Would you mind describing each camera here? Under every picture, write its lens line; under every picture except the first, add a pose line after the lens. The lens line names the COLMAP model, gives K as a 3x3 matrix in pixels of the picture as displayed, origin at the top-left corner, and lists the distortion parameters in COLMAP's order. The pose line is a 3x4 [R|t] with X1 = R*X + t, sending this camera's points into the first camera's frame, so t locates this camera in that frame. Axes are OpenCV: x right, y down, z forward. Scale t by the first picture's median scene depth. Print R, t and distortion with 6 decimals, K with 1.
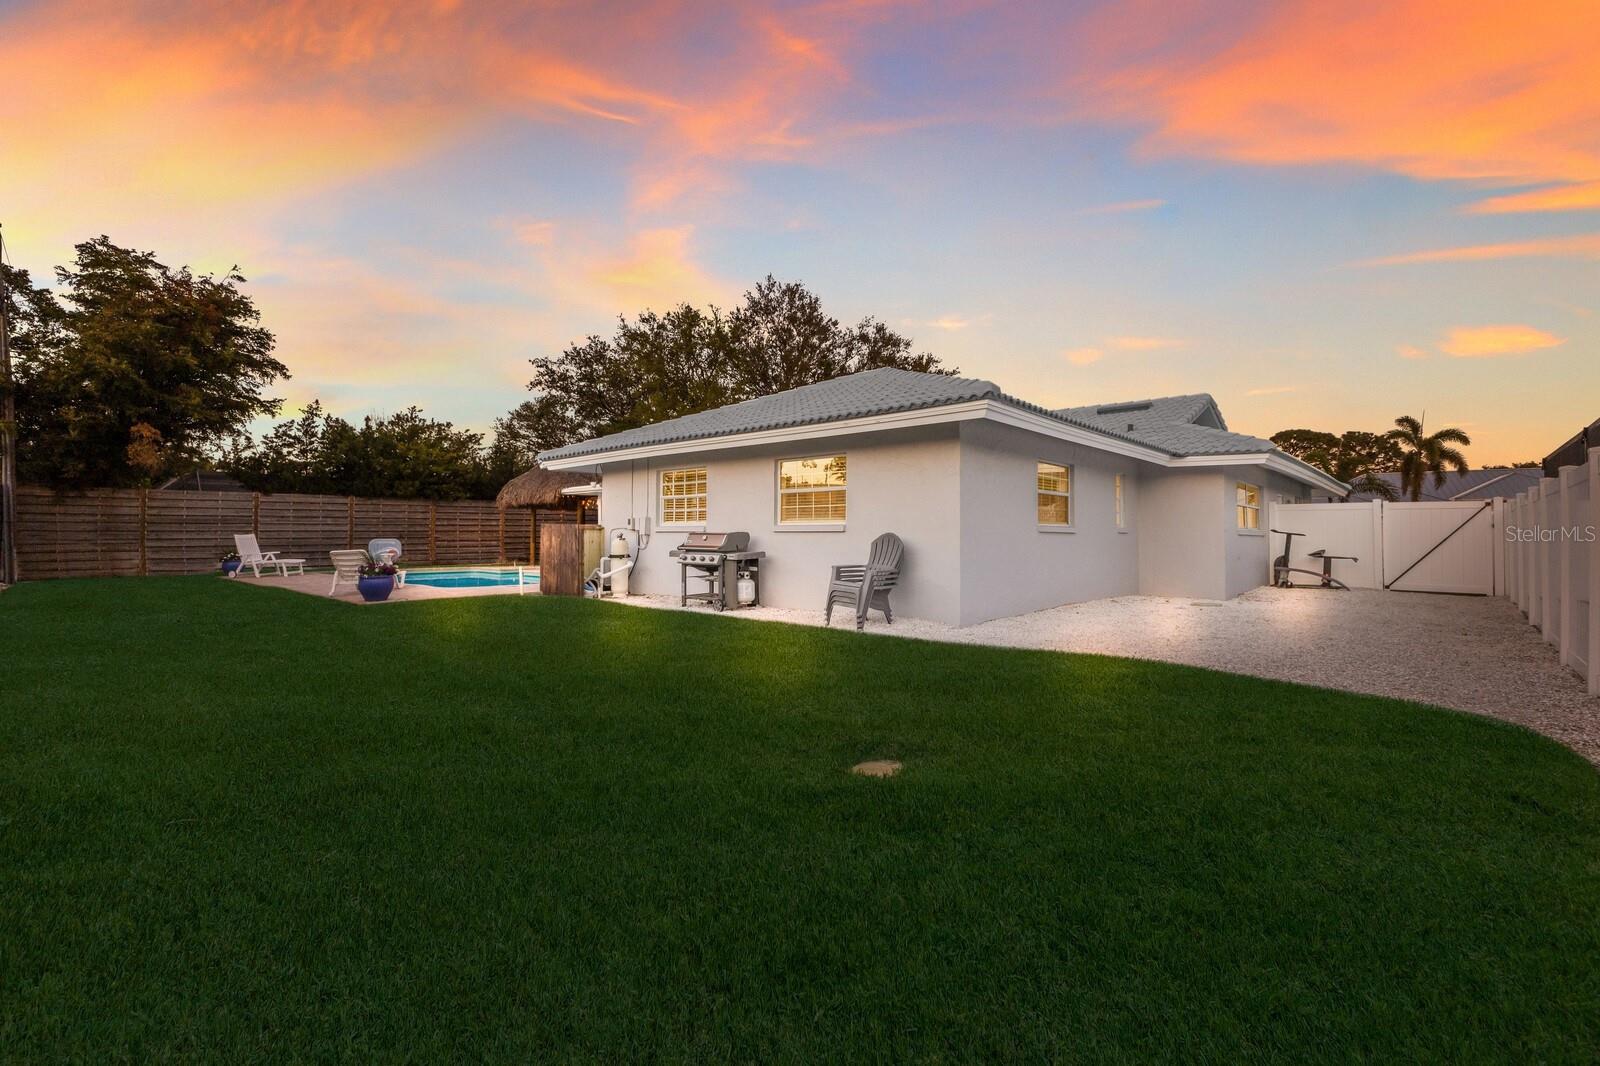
lens RADIAL K [[706.5, 0, 793.1], [0, 706.5, 509.5], [0, 0, 1]] dist [0.012175, -0.000146]
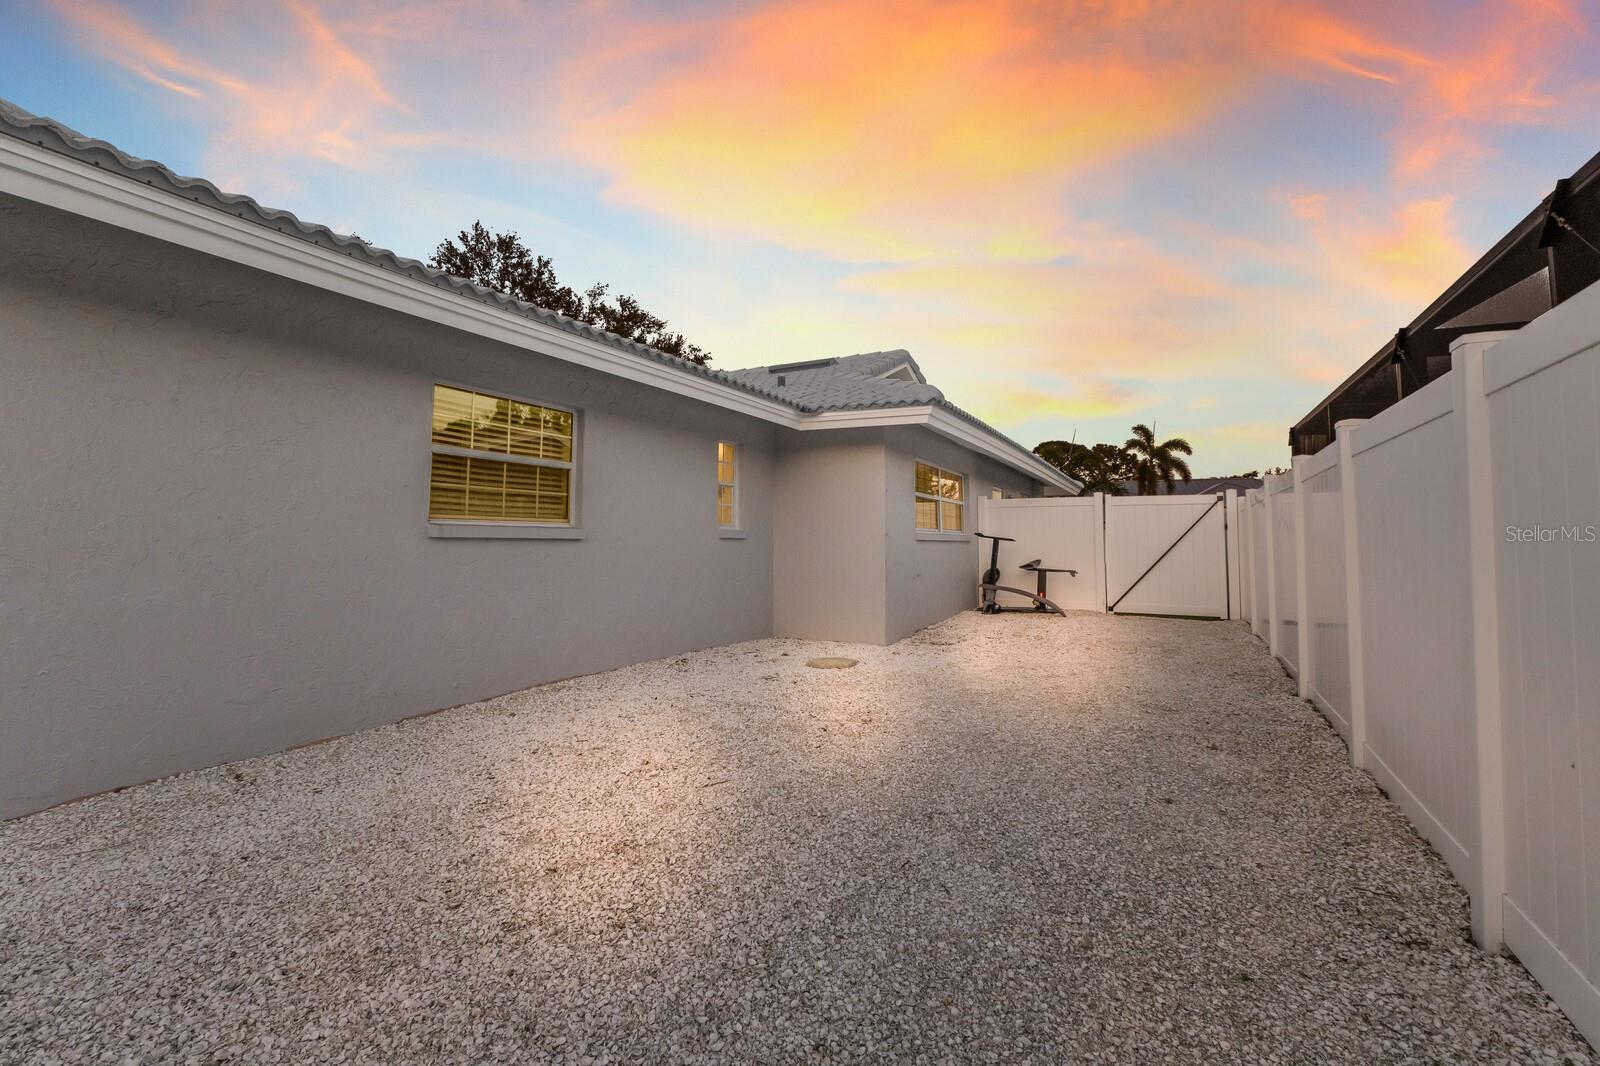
lens RADIAL K [[690.2, 0, 797.2], [0, 690.2, 499.1], [0, 0, 1]] dist [0.021344, -0.000094]
pose [[0.970256, 0.009665, 0.241887, 0.151977], [-0.003309, 0.999639, -0.026667, 0.006117], [-0.242057, 0.025073, 0.969938, 0.166733]]
